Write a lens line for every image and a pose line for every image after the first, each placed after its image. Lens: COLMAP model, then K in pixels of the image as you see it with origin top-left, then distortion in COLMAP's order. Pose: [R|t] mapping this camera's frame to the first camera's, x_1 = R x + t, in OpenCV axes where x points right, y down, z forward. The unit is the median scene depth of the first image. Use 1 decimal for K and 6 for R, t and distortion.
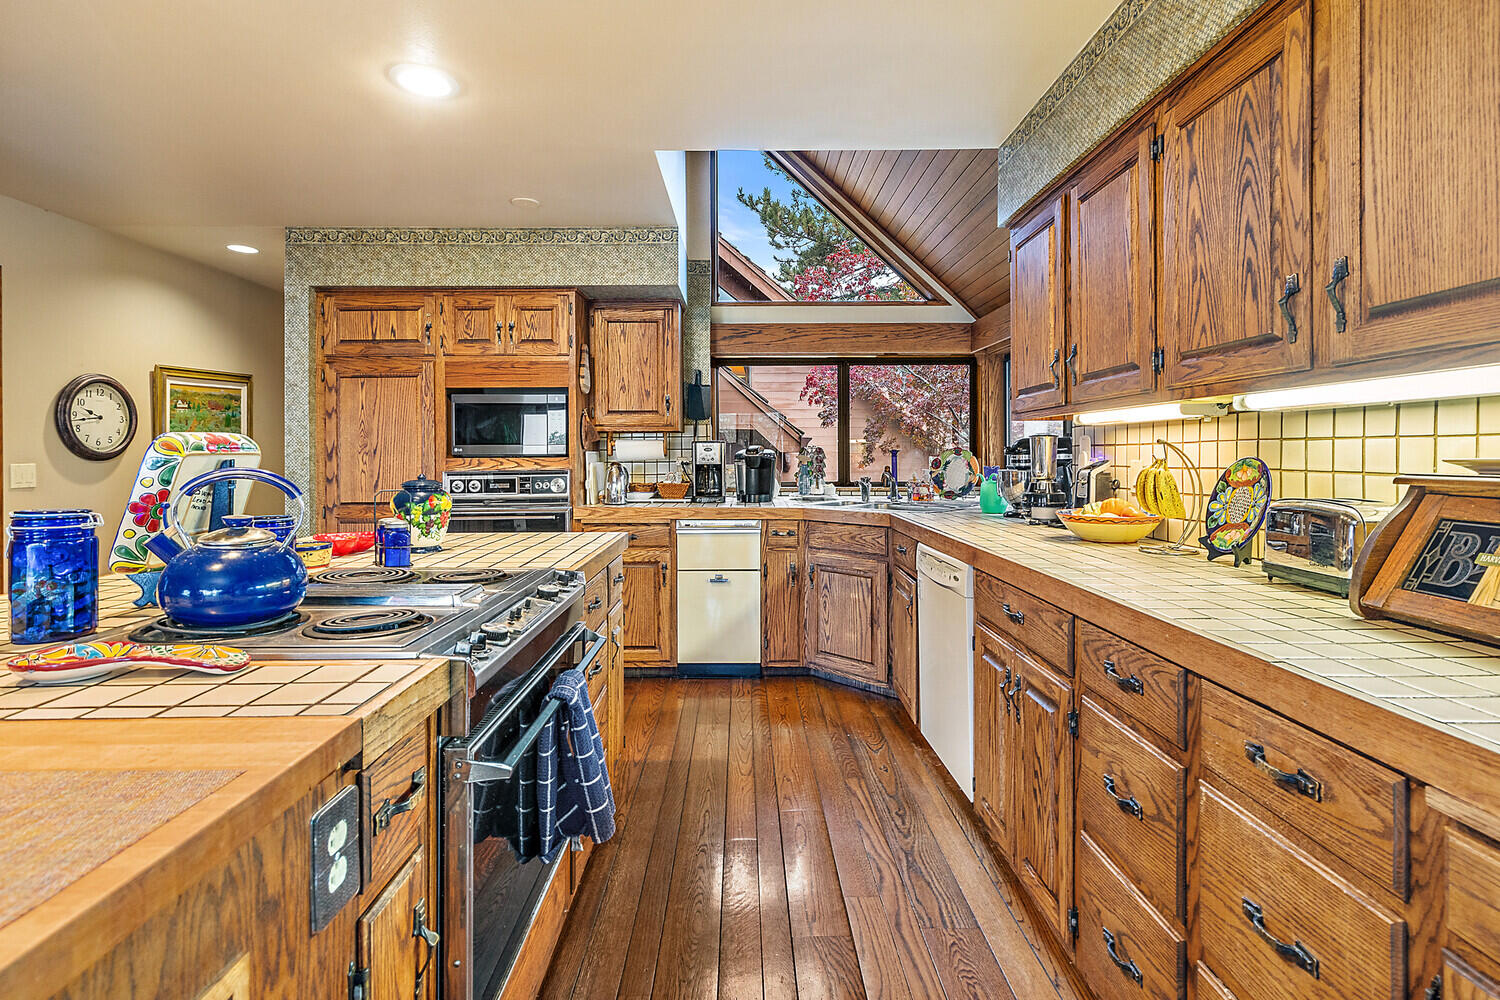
lens RADIAL K [[683.9, 0, 720.5], [0, 683.9, 469.8], [0, 0, 1]] dist [0.006826, -0.001034]
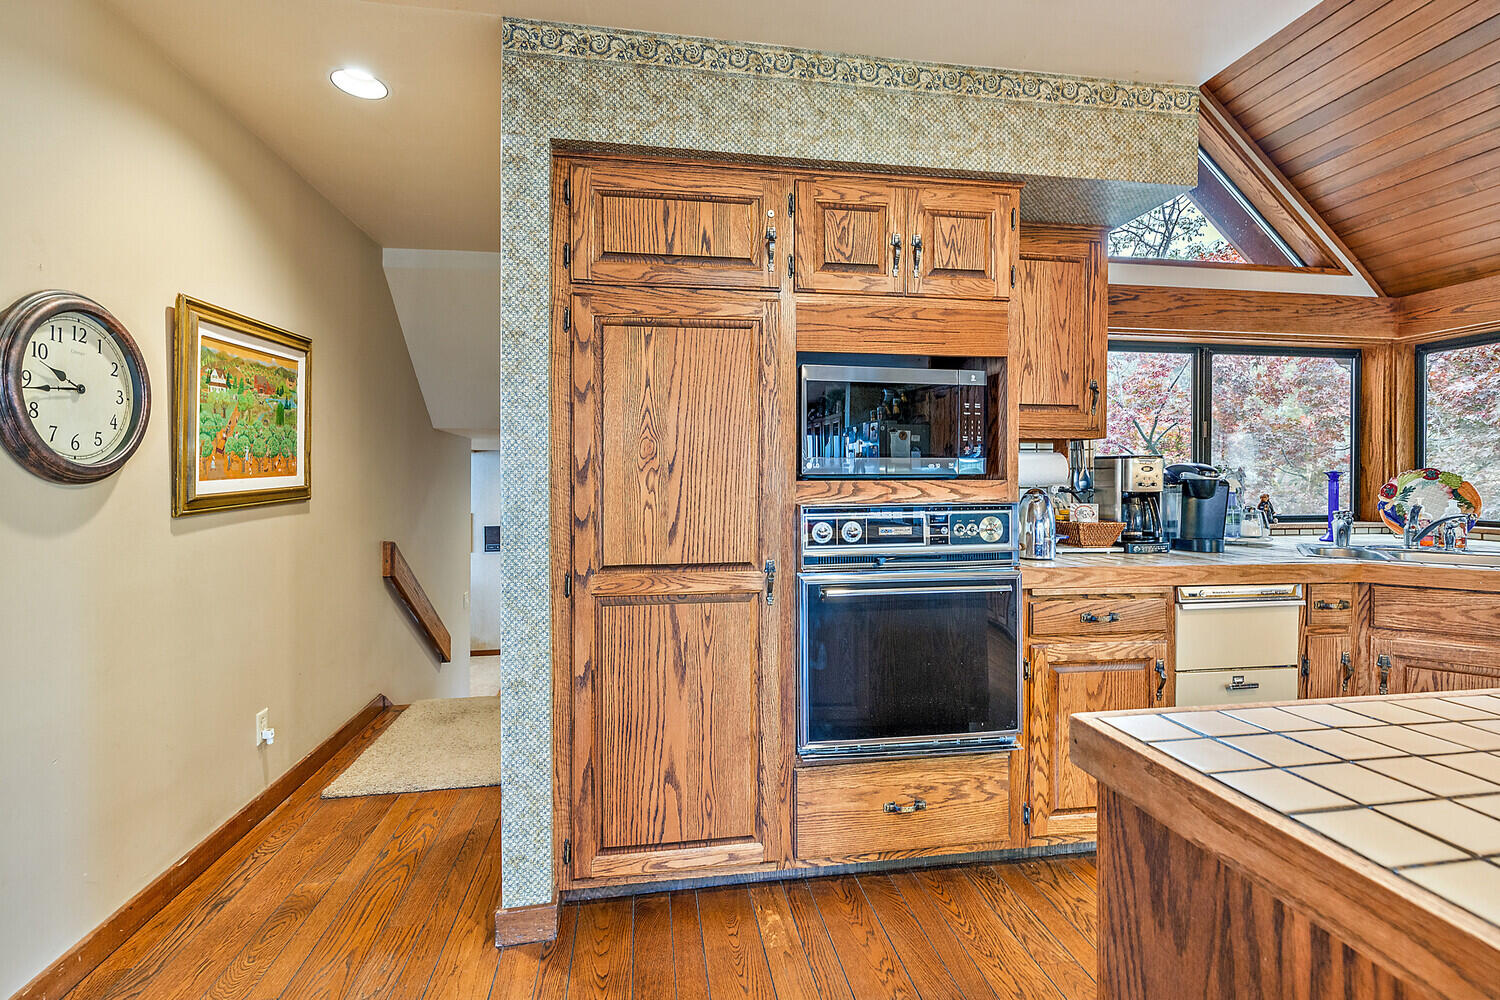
lens RADIAL K [[683.9, 0, 754.2], [0, 683.9, 494.2], [0, 0, 1]] dist [0.006826, -0.001034]
pose [[0.988409, 0.001371, 0.151806, -0.519340], [-0.001295, 0.999999, -0.000599, -0.005870], [-0.151807, 0.000396, 0.988410, 0.470275]]
